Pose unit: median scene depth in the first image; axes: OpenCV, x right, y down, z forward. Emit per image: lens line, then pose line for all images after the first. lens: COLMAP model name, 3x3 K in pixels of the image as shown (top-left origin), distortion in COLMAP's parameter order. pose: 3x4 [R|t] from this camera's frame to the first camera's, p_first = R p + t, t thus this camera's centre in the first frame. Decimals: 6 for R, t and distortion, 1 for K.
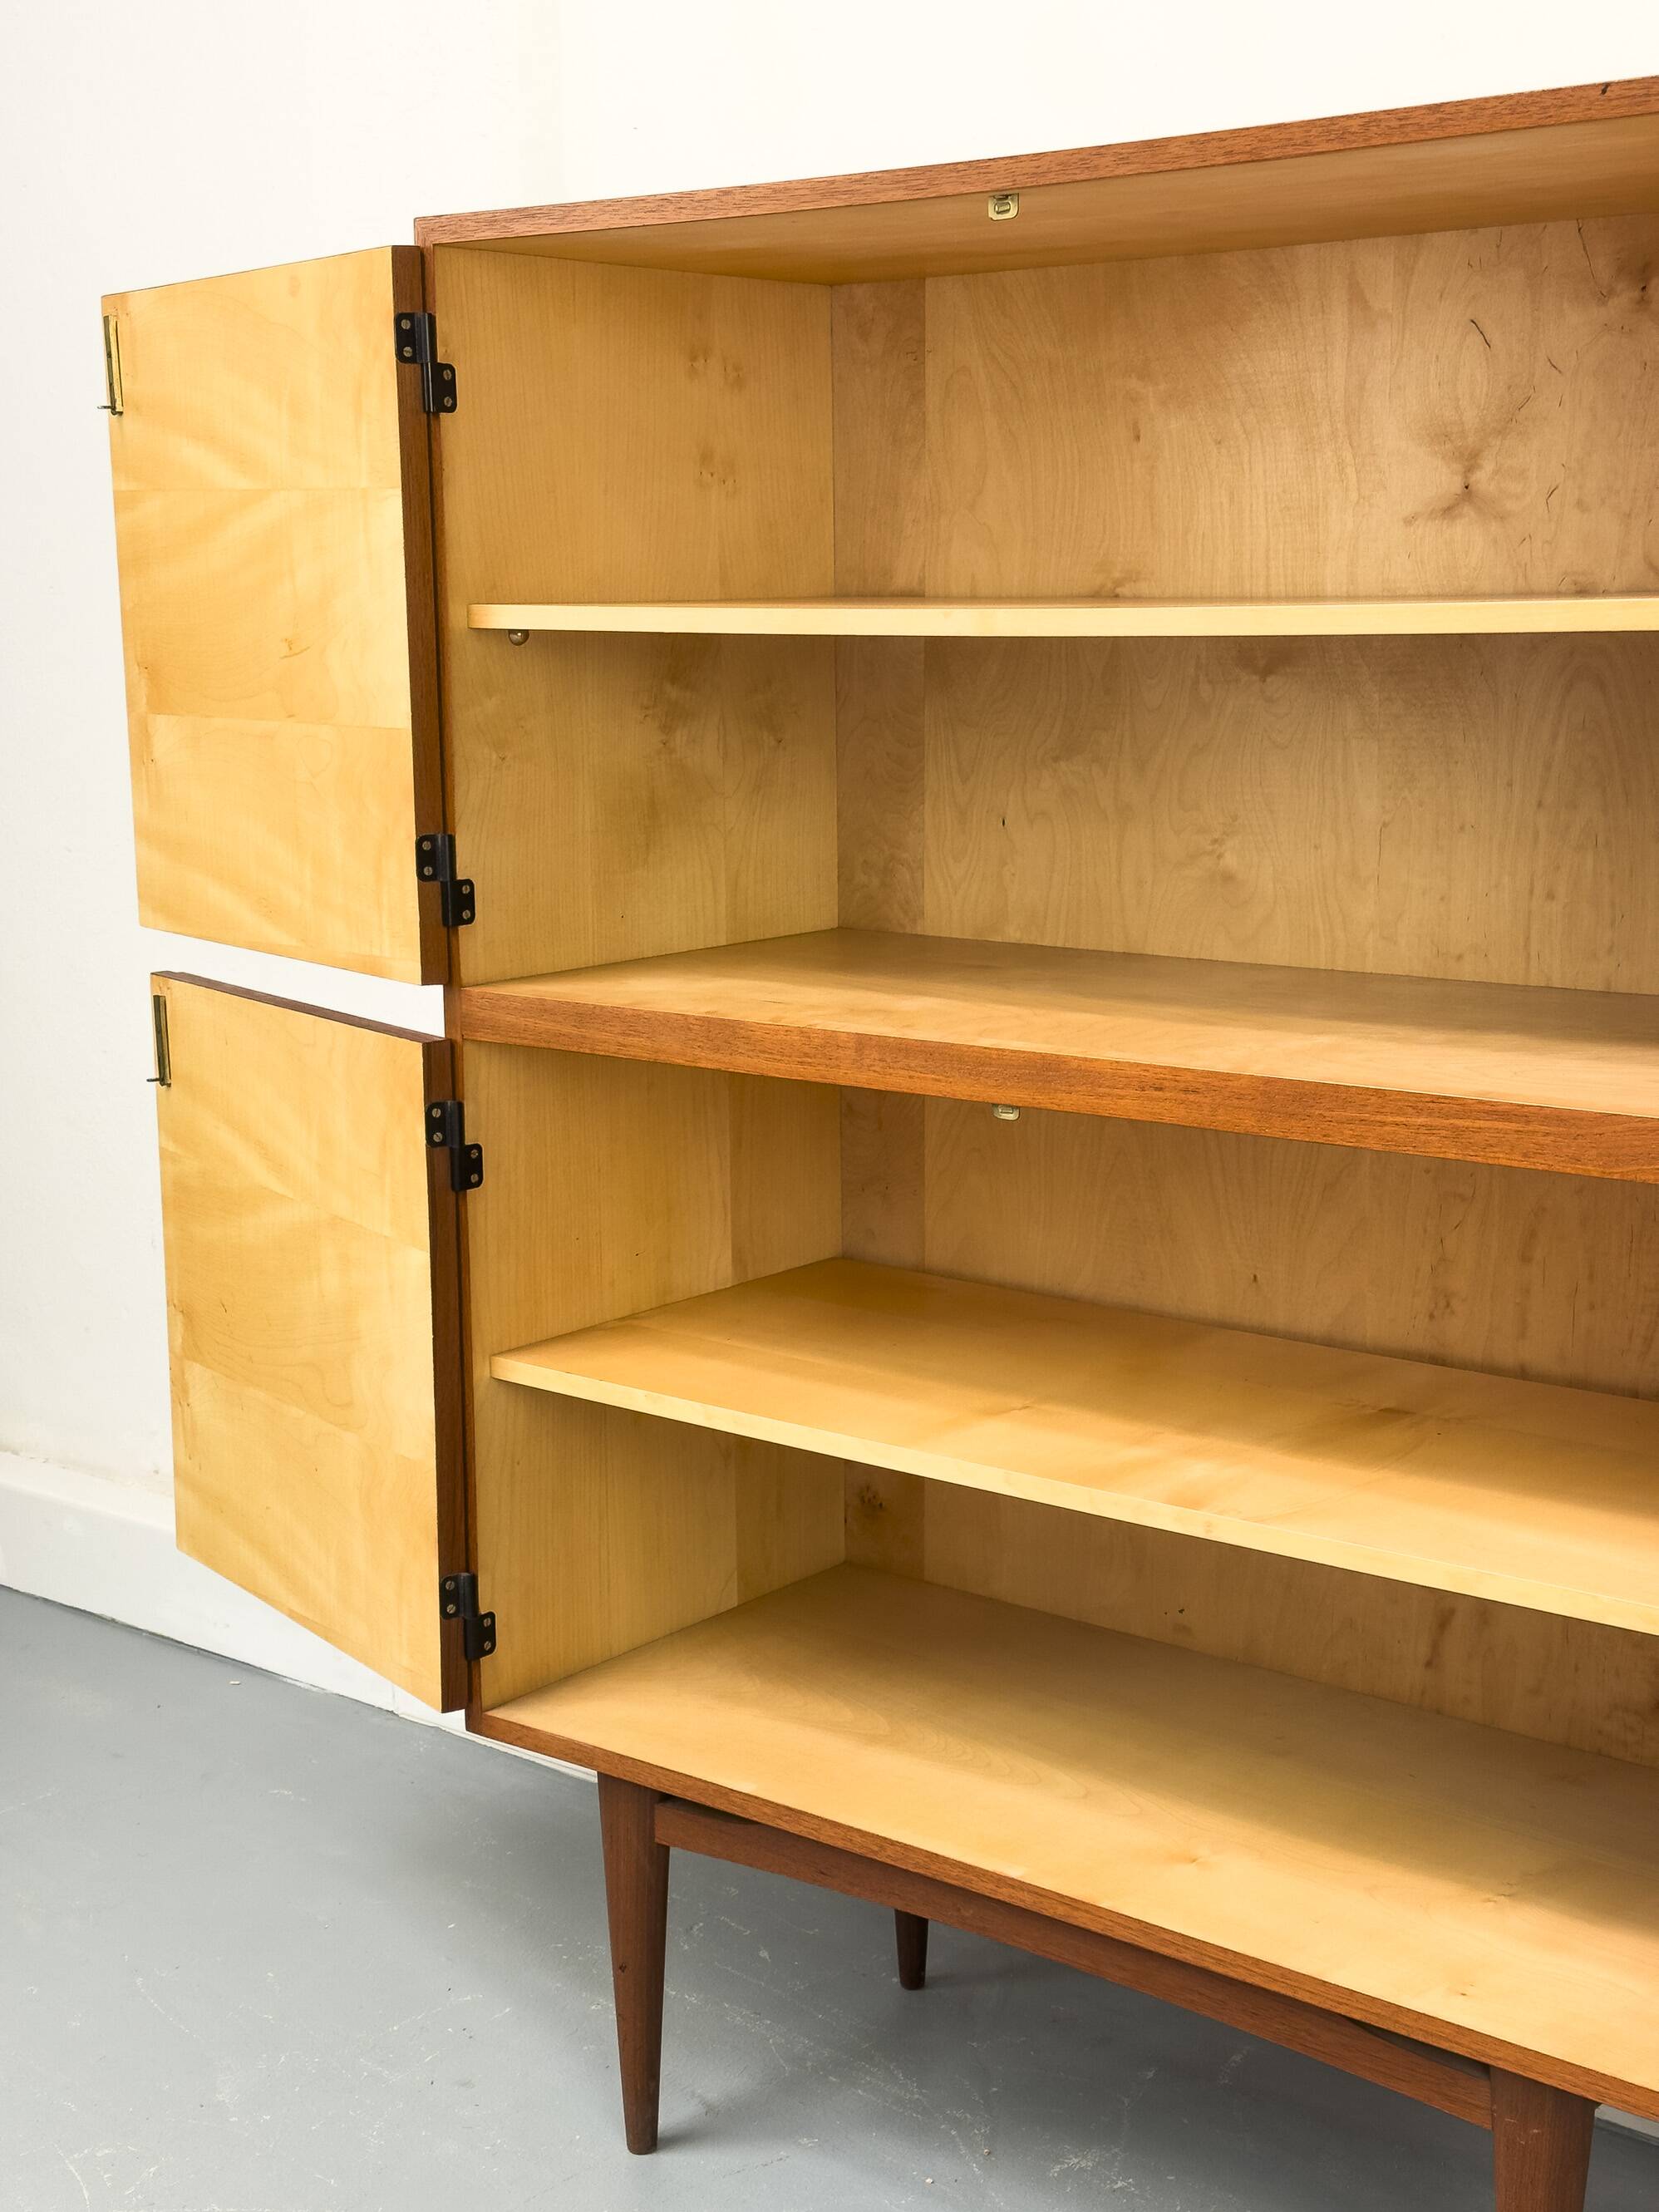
lens RADIAL K [[3087.2, 0, 829.5], [0, 3087.2, 1106.0], [0, 0, 1]] dist [0.154762, -0.012237]
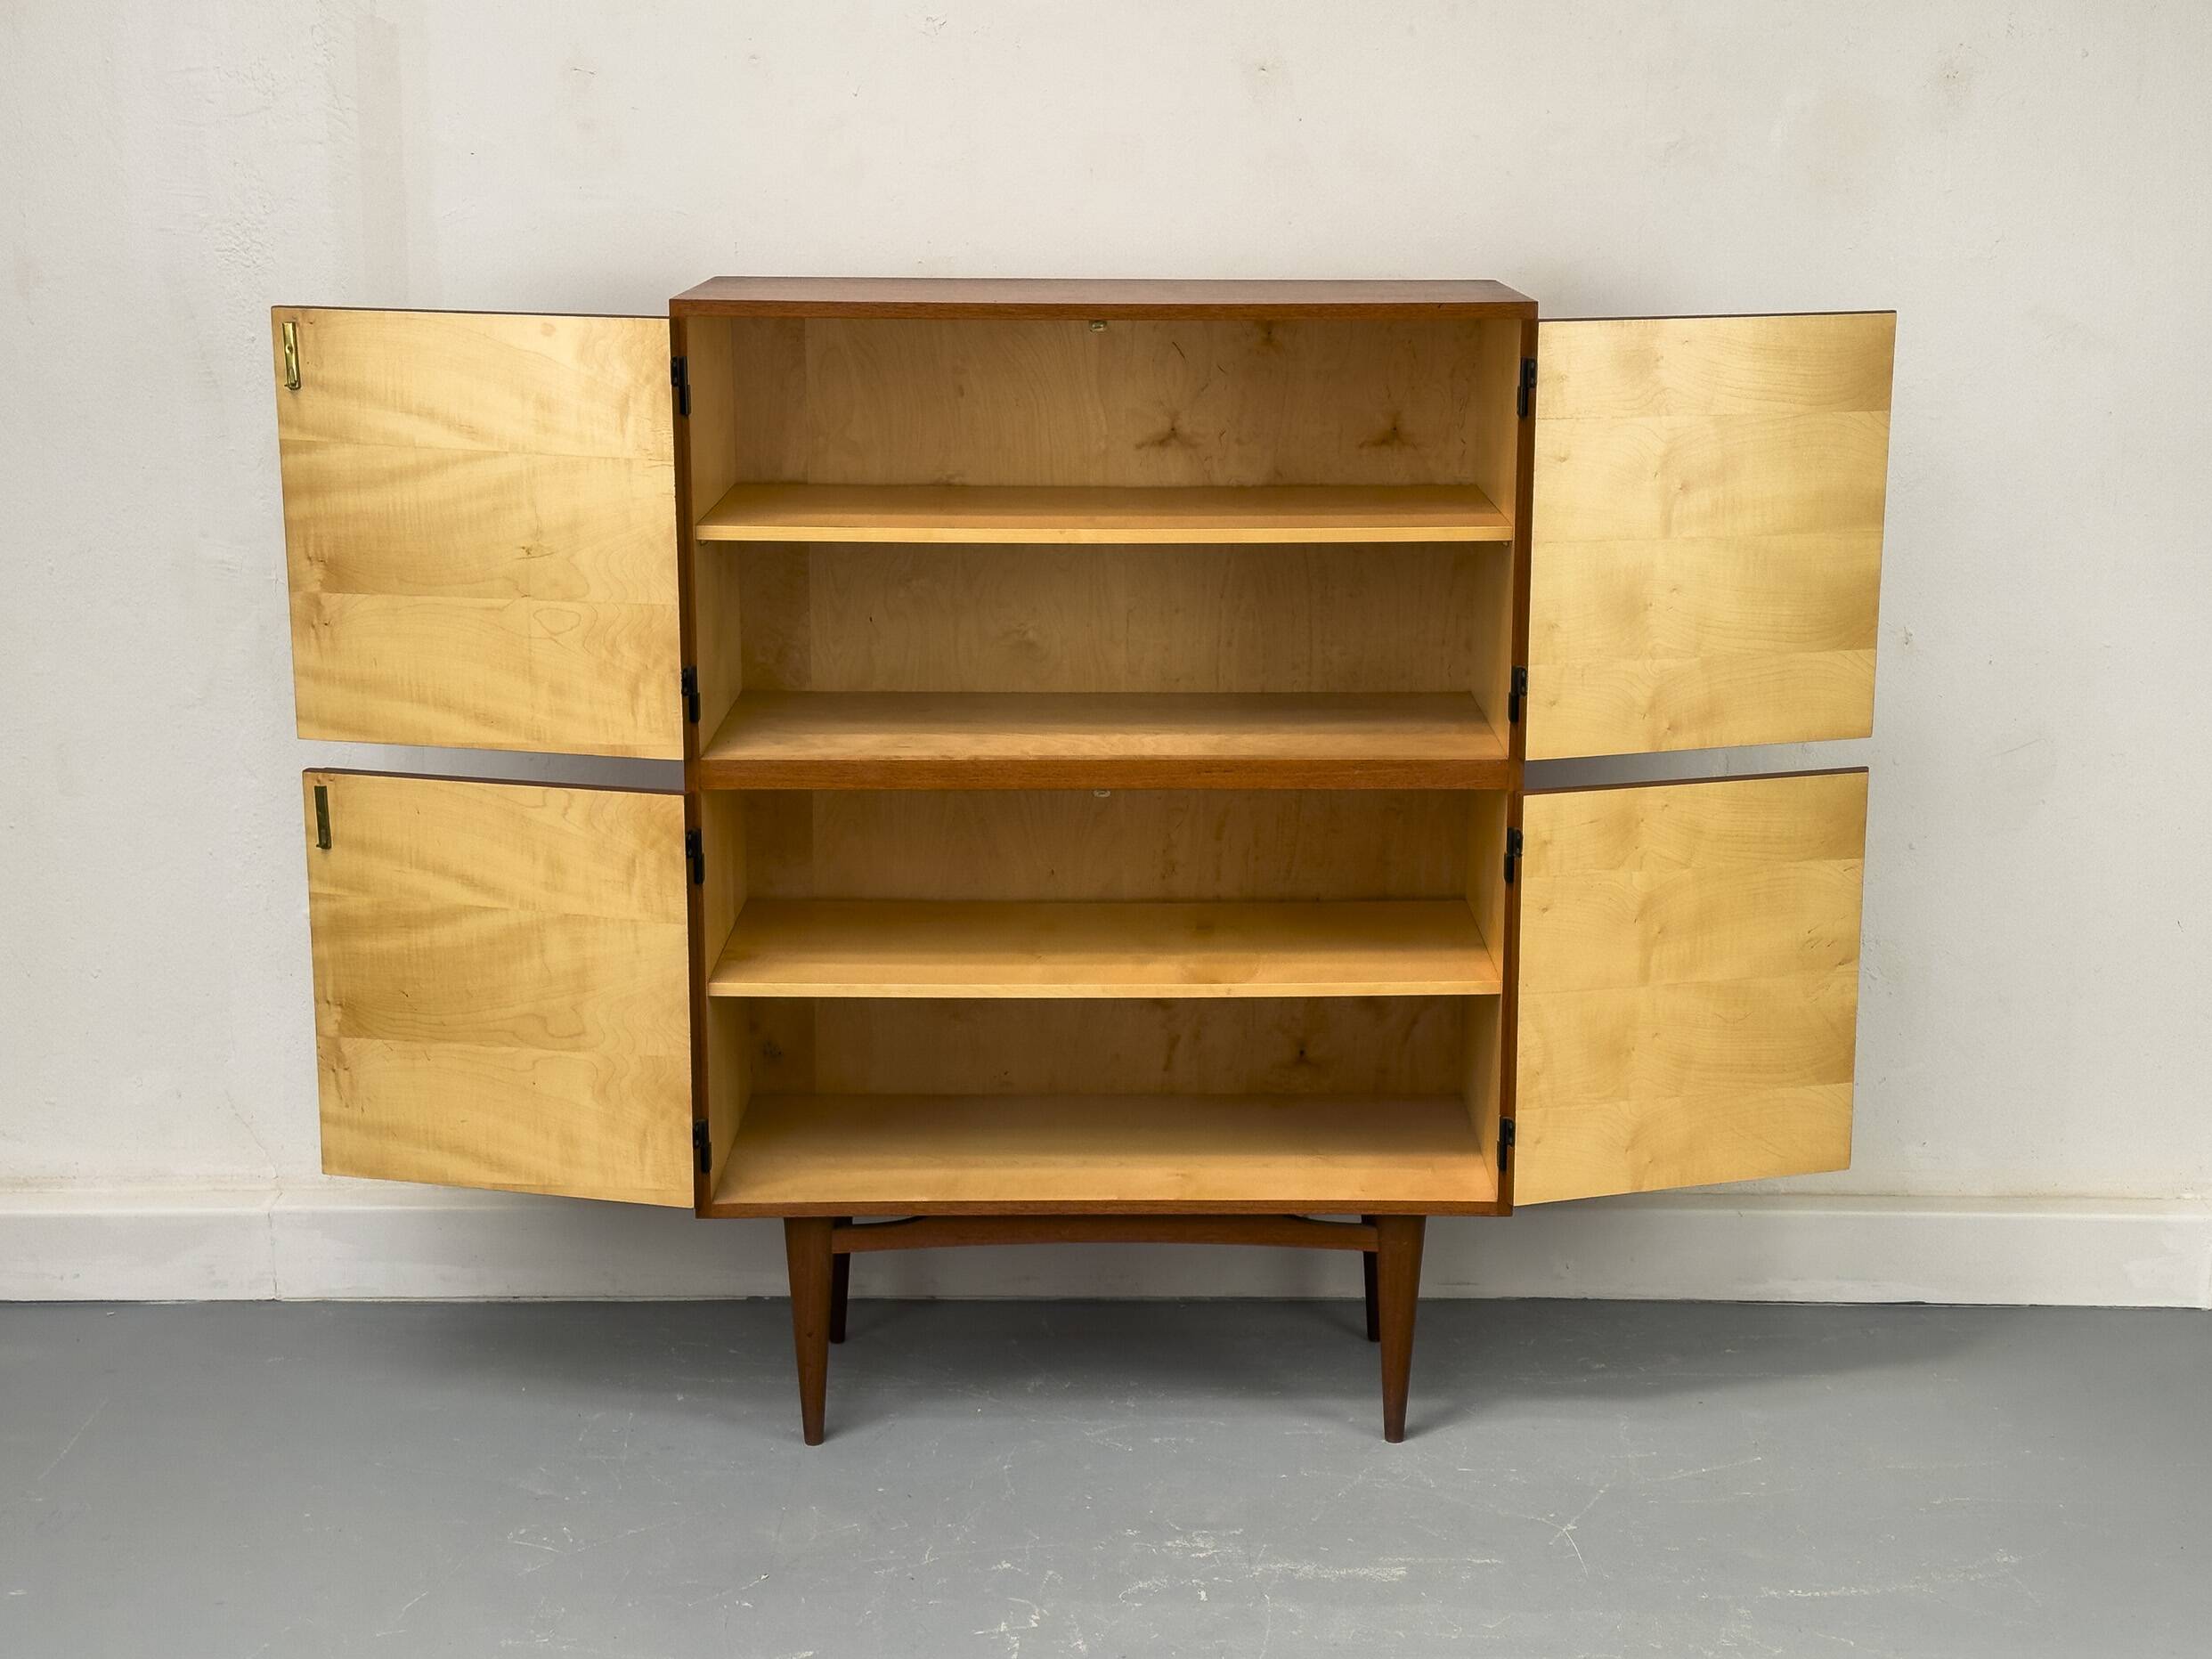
lens RADIAL K [[3371.4, 0, 1175.2], [0, 3371.4, 817.2], [0, 0, 1]] dist [0.194923, -0.119727]
pose [[0.762254, -0.126222, 0.634851, -1.011238], [0.098577, 0.991999, 0.078872, -0.117697], [-0.639727, 0.002461, 0.768598, -0.500174]]
